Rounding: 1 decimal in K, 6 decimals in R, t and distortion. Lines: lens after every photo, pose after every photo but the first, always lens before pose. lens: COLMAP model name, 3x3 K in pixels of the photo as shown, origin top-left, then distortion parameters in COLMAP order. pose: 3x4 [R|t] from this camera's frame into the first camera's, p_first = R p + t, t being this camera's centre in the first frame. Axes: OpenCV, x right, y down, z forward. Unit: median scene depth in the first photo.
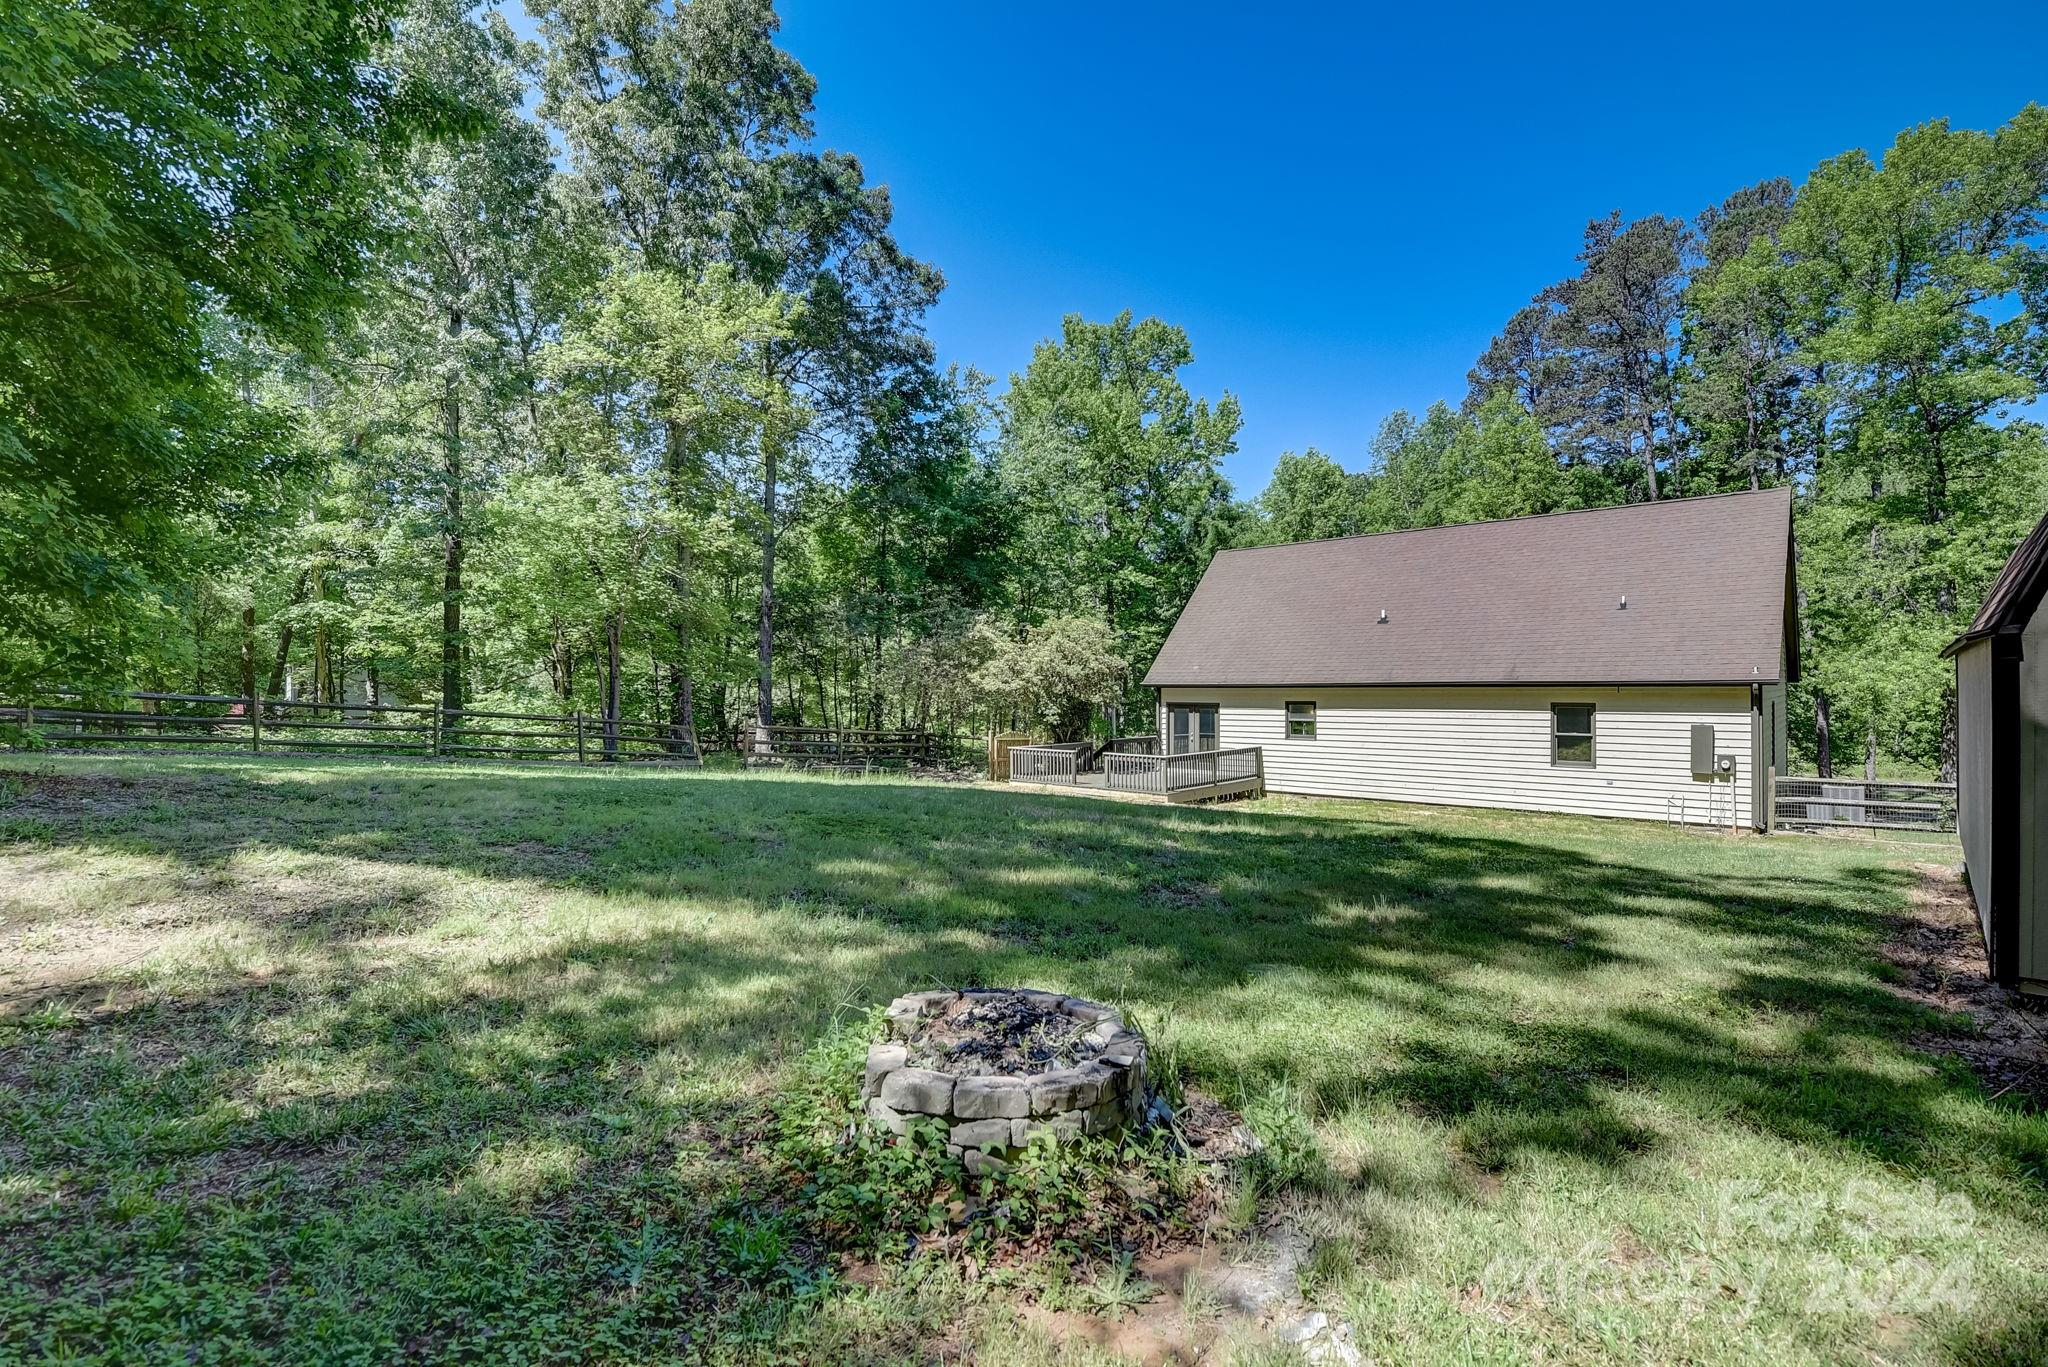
lens RADIAL K [[929.5, 0, 1030.7], [0, 929.5, 689.3], [0, 0, 1]] dist [0.000358, -0.000075]
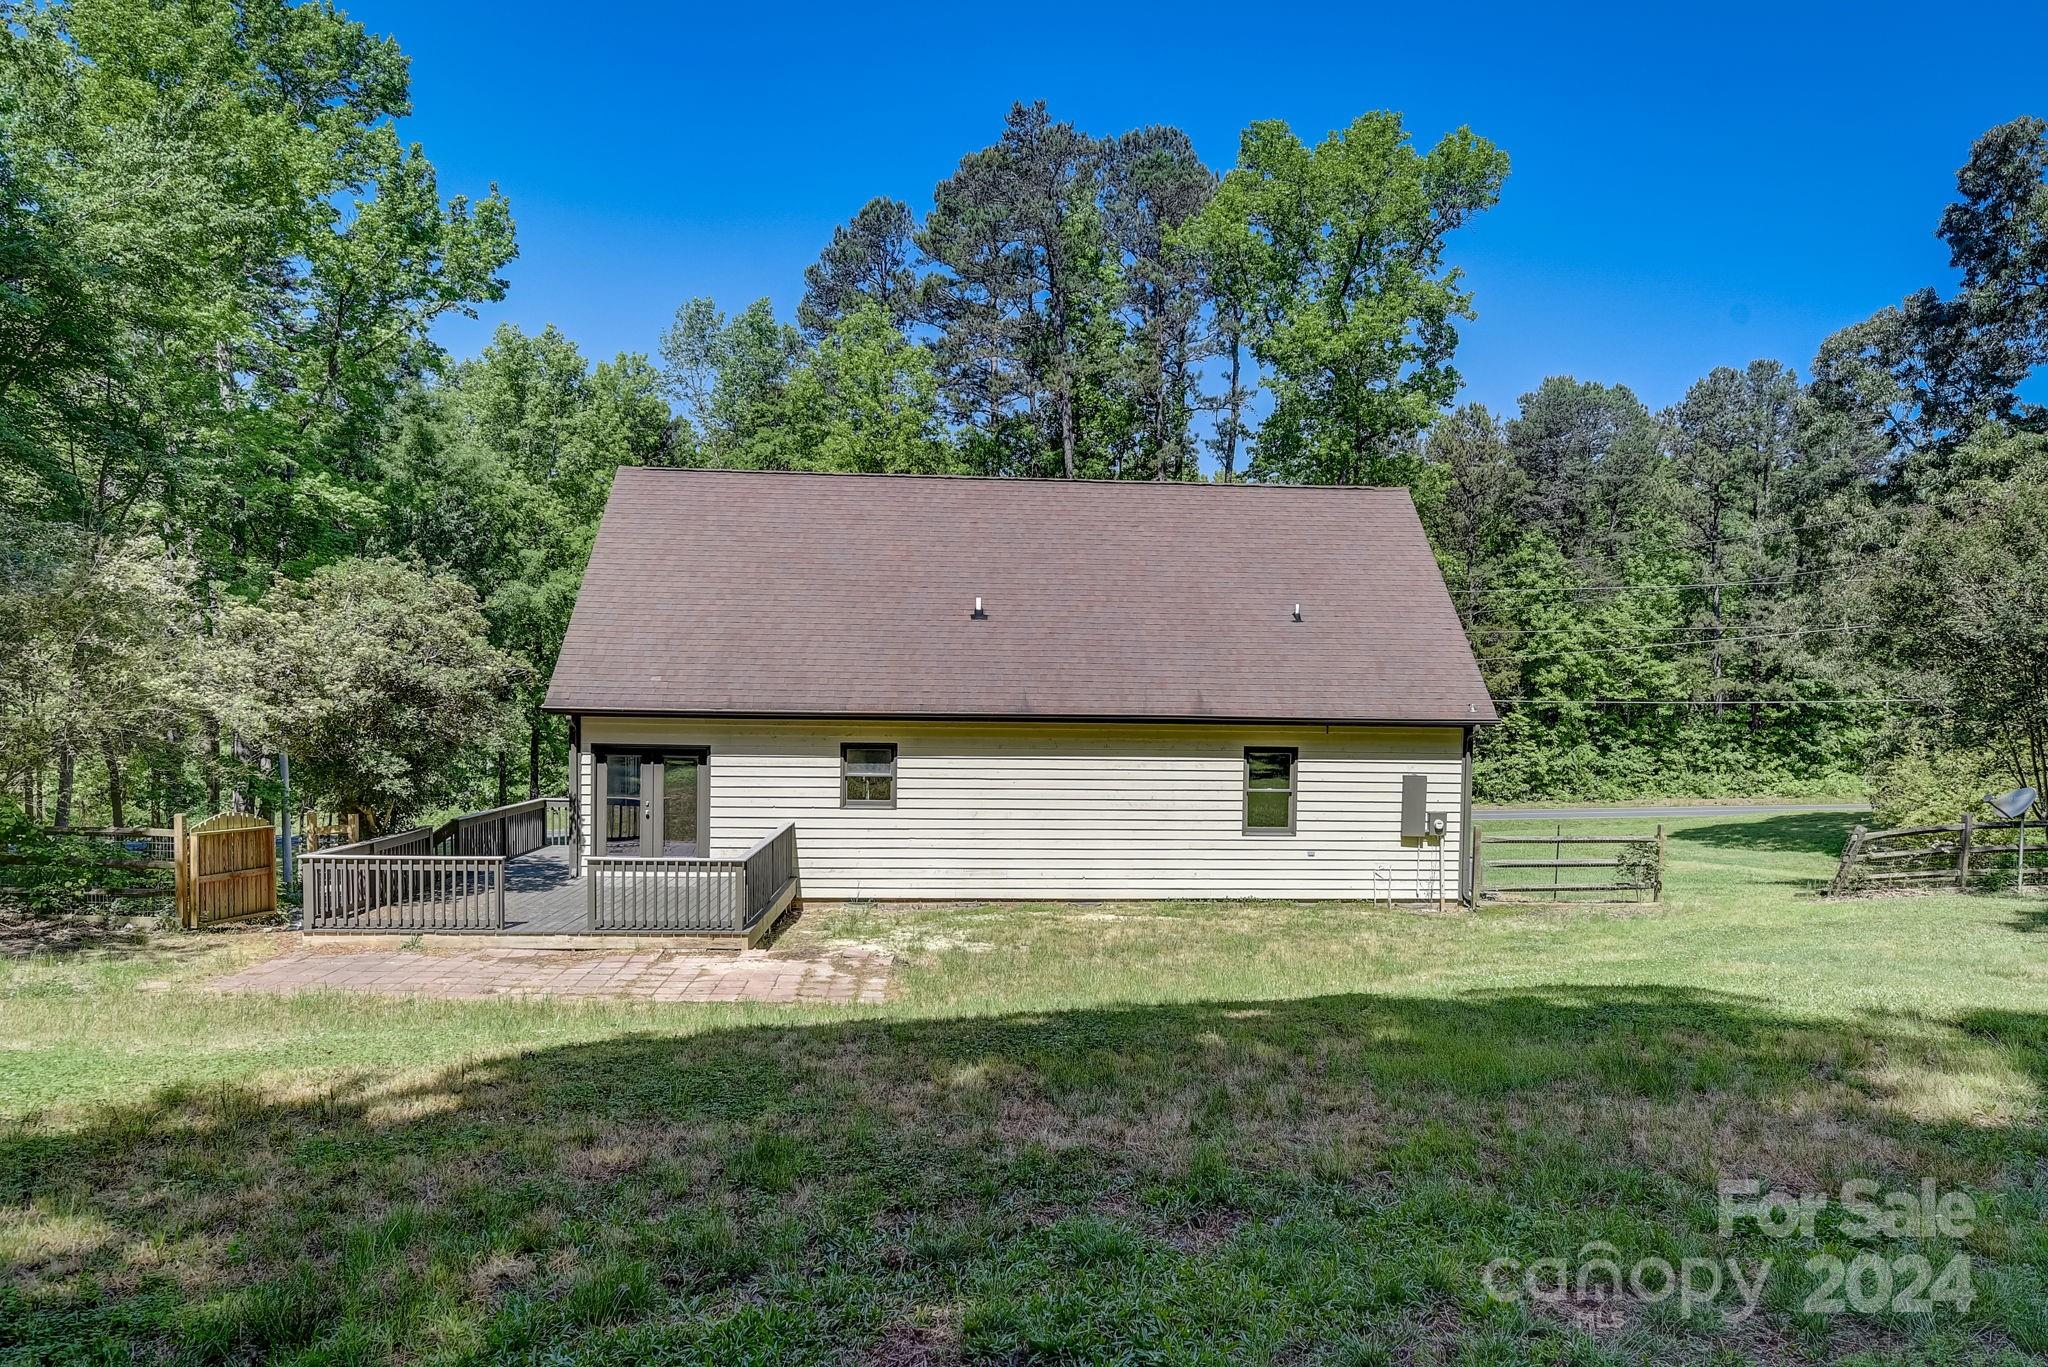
lens RADIAL K [[1263.7, 0, 1032.6], [0, 1263.7, 758.5], [0, 0, 1]] dist [0.002986, 0.001553]
pose [[0.698893, -0.017470, 0.715013, -0.203445], [-0.014295, 0.999161, 0.038386, -0.009433], [-0.715084, -0.037049, 0.698056, 0.357684]]
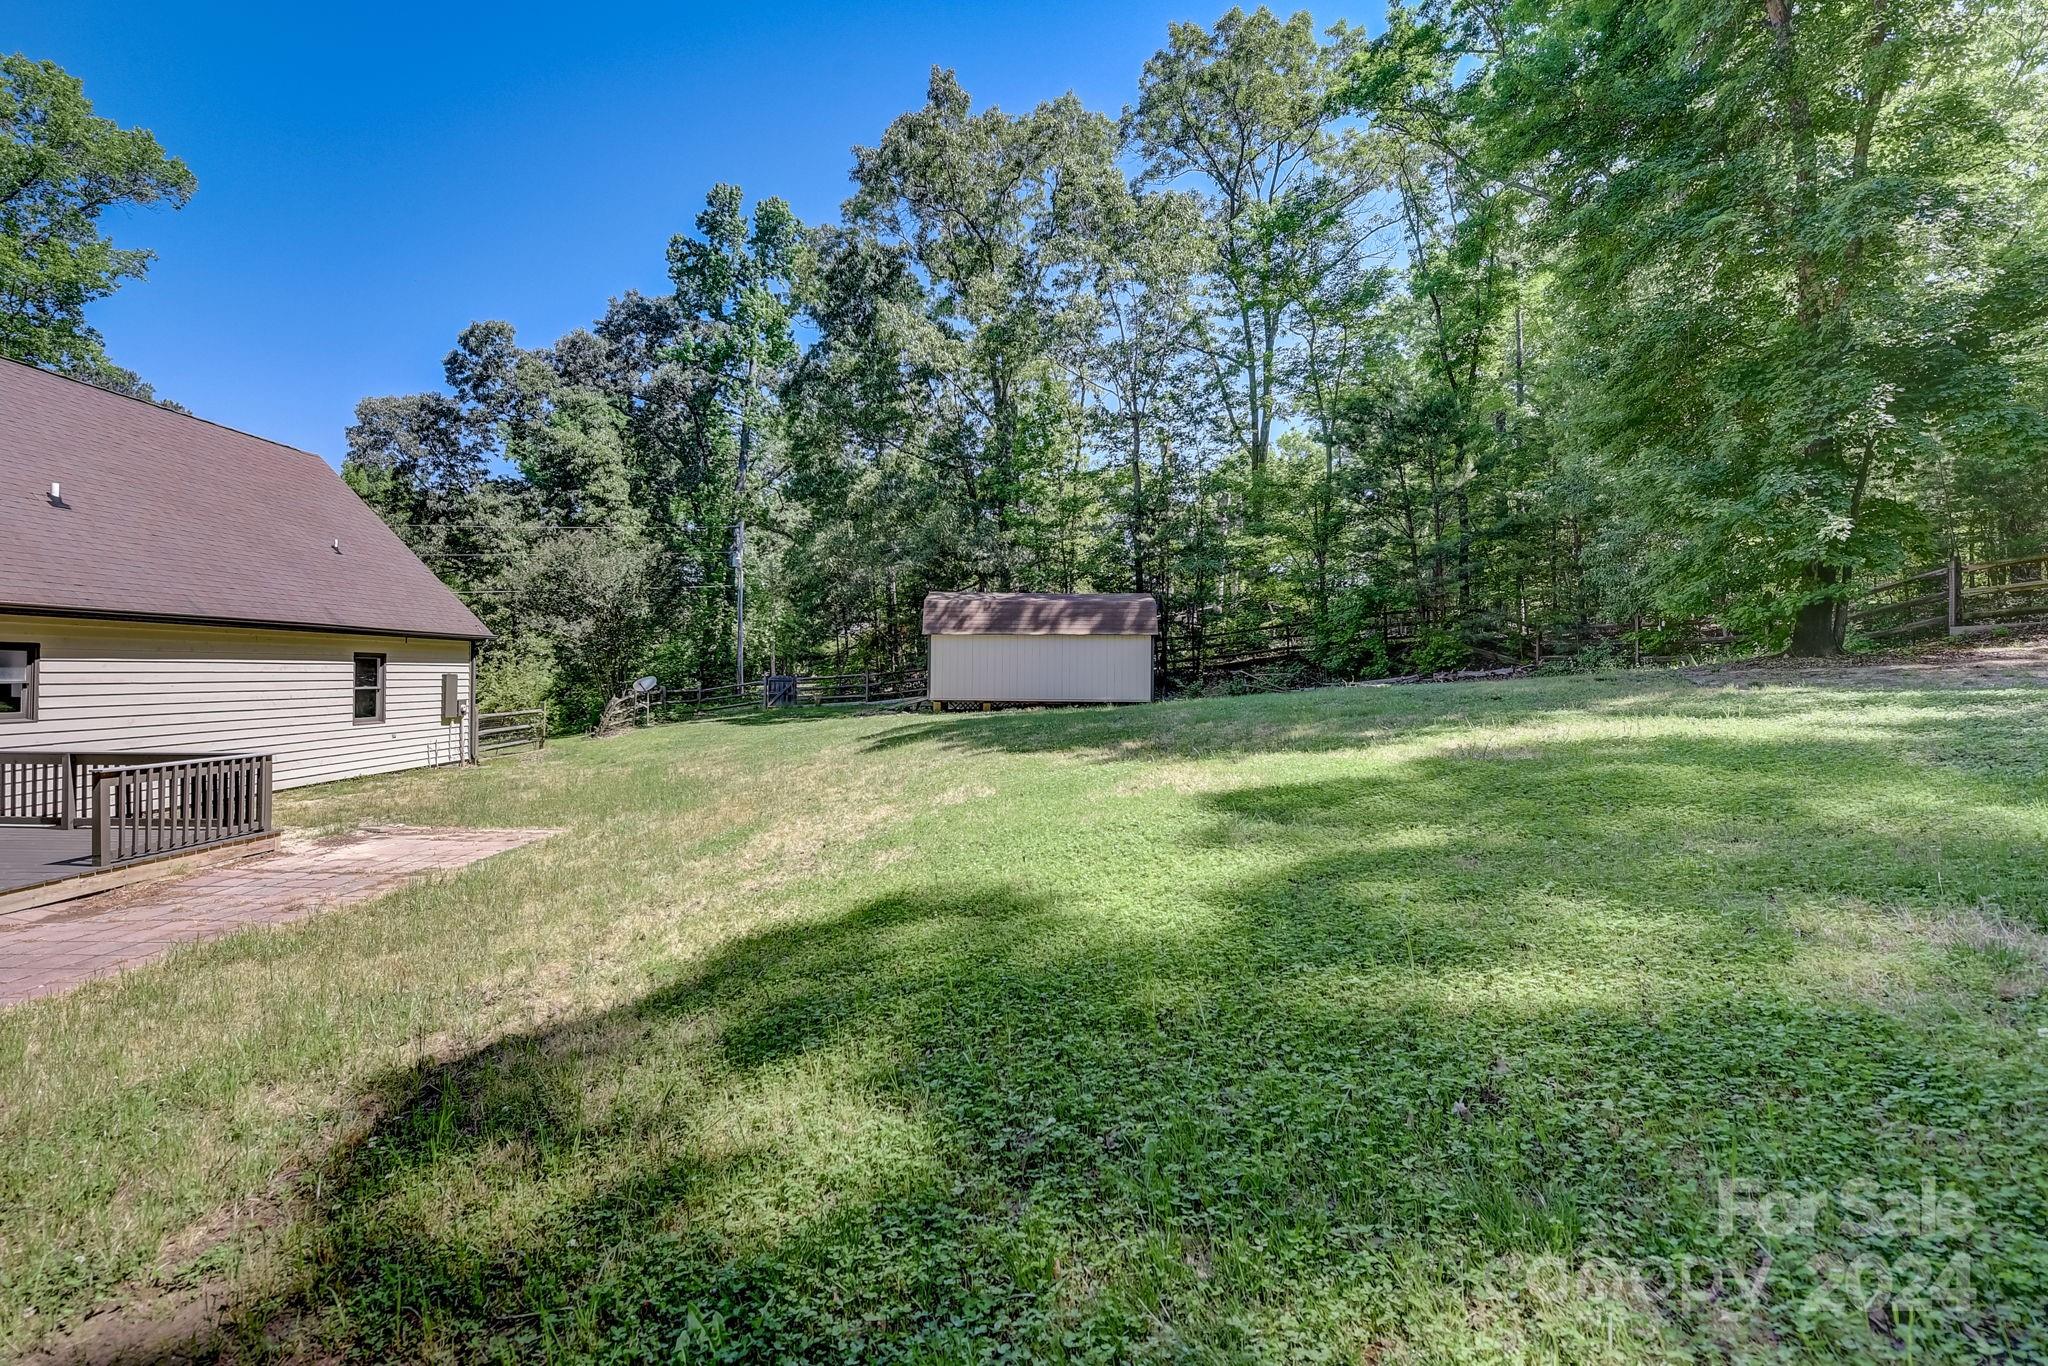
lens RADIAL K [[858.7, 0, 1025.5], [0, 858.7, 662.5], [0, 0, 1]] dist [-0.019020, -0.000288]
pose [[-0.679182, 0.011787, 0.733875, -0.369618], [0.003228, 0.999909, -0.013072, 0.029739], [-0.733963, -0.006510, -0.679158, 0.880664]]
